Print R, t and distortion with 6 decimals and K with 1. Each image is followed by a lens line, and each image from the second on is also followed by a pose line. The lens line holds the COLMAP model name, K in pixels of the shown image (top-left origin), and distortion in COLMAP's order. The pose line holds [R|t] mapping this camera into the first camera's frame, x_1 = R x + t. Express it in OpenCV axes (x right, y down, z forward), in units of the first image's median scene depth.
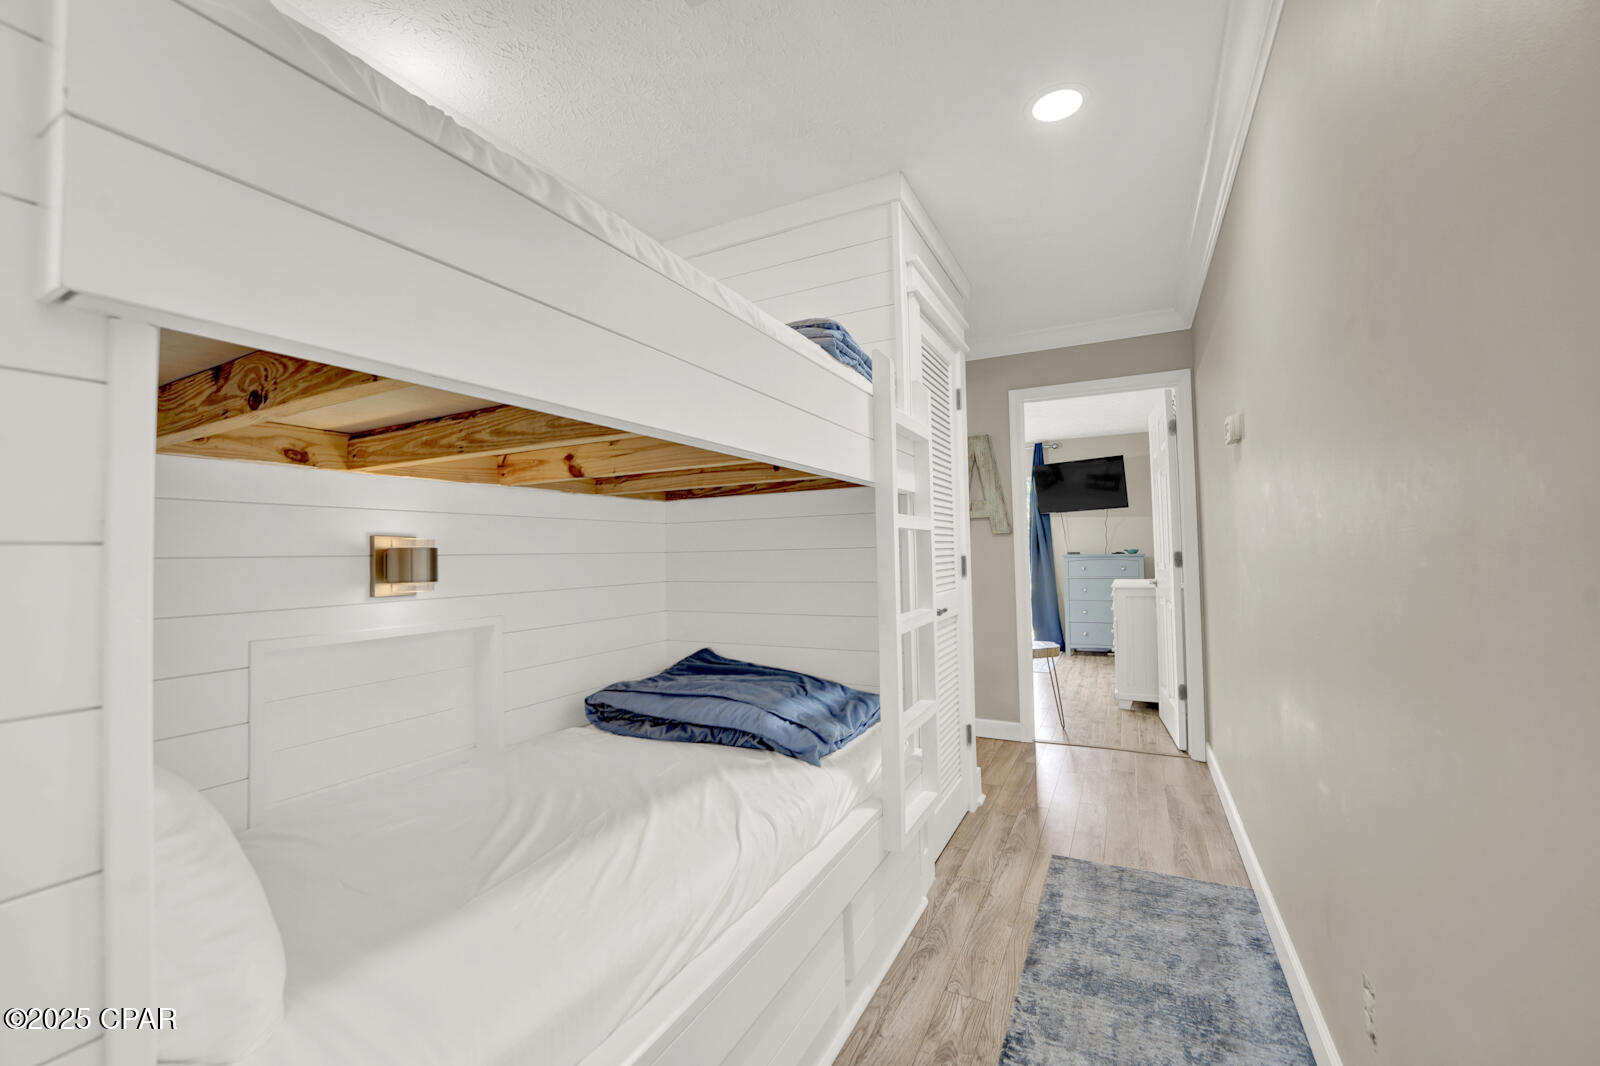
lens RADIAL K [[659.2, 0, 784.7], [0, 659.2, 534.6], [0, 0, 1]] dist [-0.027329, 0.003076]
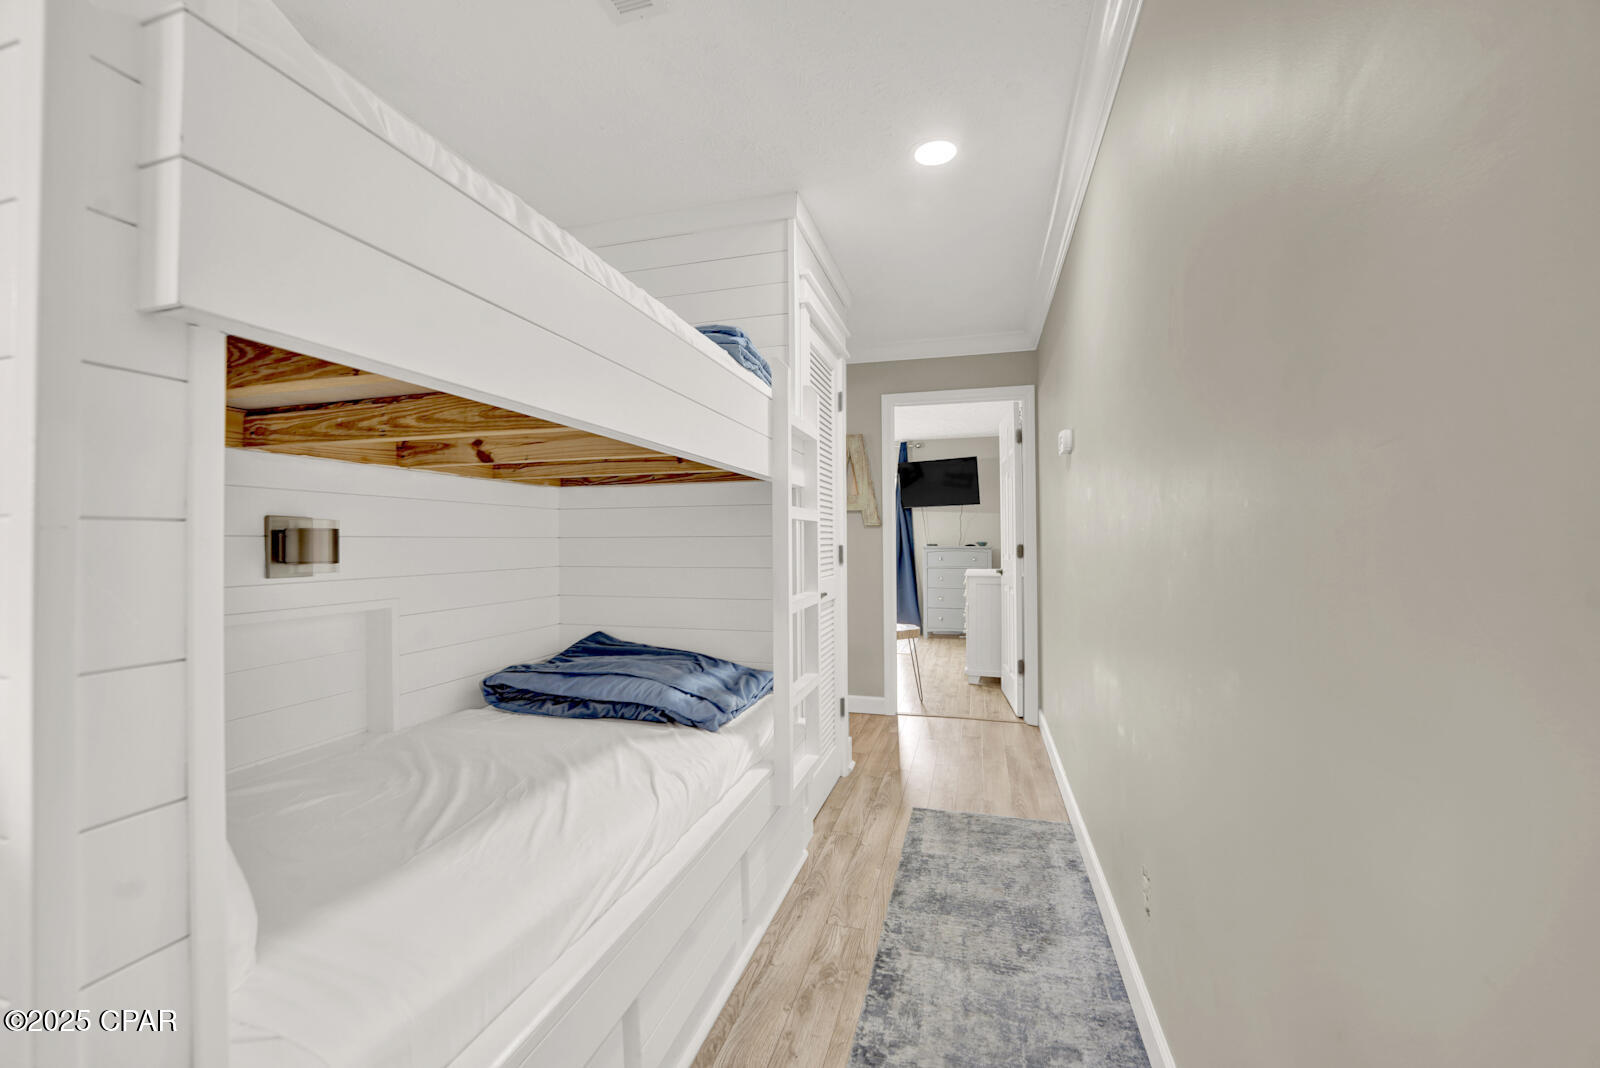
lens RADIAL K [[659.2, 0, 784.7], [0, 659.2, 535.6], [0, 0, 1]] dist [-0.027329, 0.003076]
pose [[0.980304, 0.017381, 0.196727, -0.054431], [-0.020992, 0.999647, 0.016288, 0.000029], [-0.196375, -0.020097, 0.980323, -0.087987]]
